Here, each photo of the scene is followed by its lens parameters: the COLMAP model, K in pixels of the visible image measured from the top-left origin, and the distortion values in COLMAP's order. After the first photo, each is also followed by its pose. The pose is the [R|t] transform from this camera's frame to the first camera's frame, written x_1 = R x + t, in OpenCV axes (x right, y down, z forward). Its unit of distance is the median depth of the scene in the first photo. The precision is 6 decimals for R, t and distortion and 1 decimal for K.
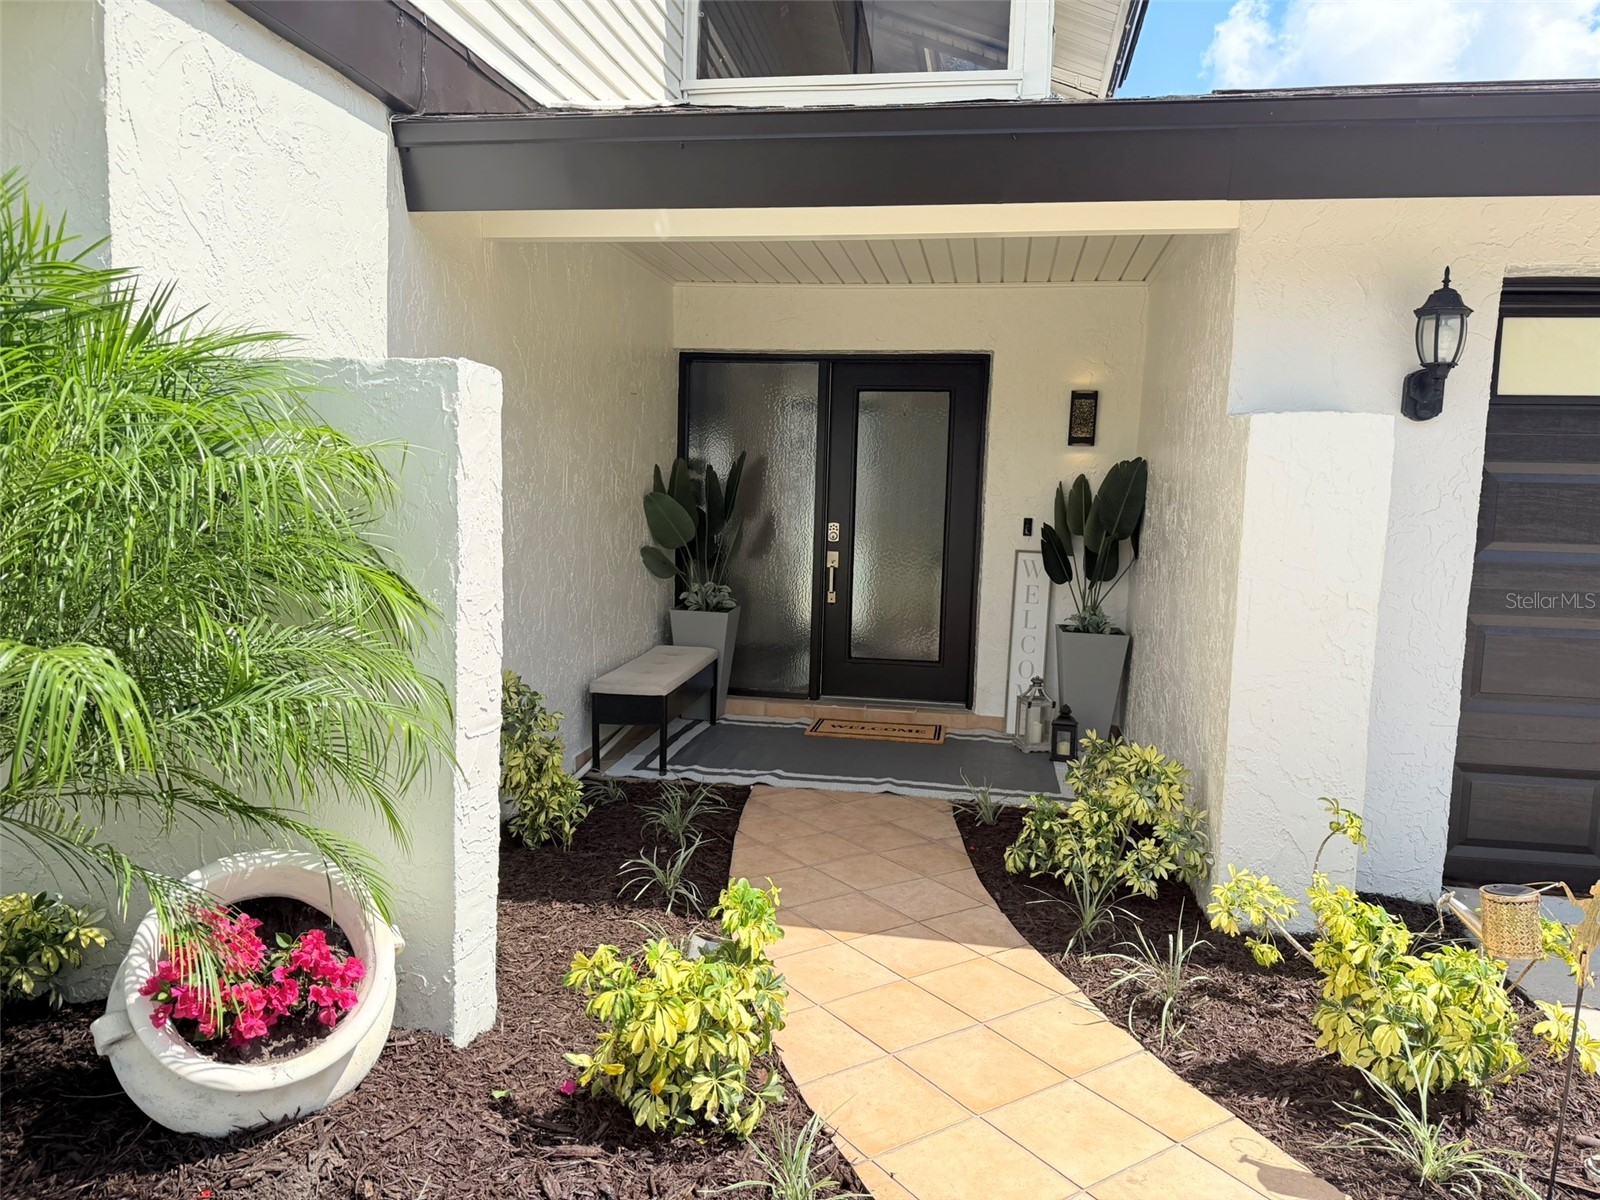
lens RADIAL K [[1123.2, 0, 800.0], [0, 1123.2, 600.0], [0, 0, 1]] dist [0.030460, -0.003002]
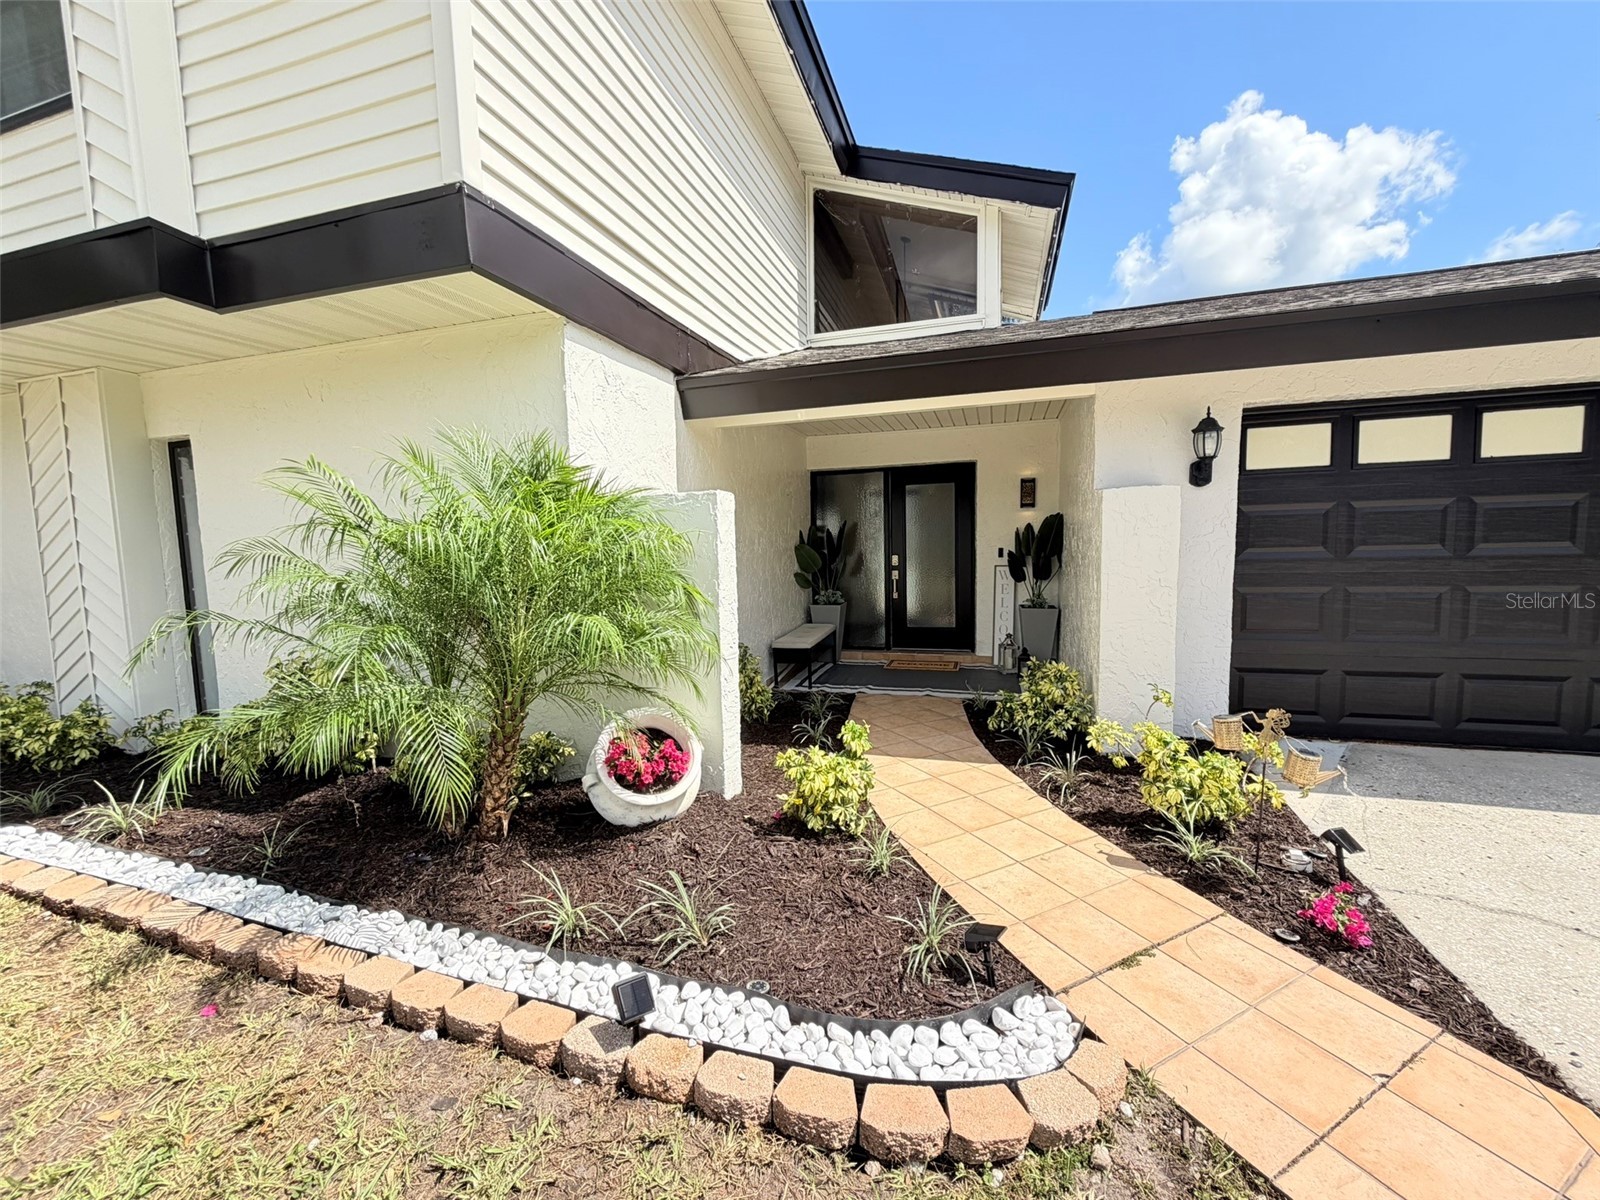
lens RADIAL K [[643.5, 0, 800.0], [0, 643.5, 600.0], [0, 0, 1]] dist [0.017097, 0.000009]
pose [[0.991166, -0.039951, -0.126470, 0.011896], [0.039222, 0.999196, -0.008245, 0.016278], [0.126698, 0.003212, 0.991936, -0.180362]]
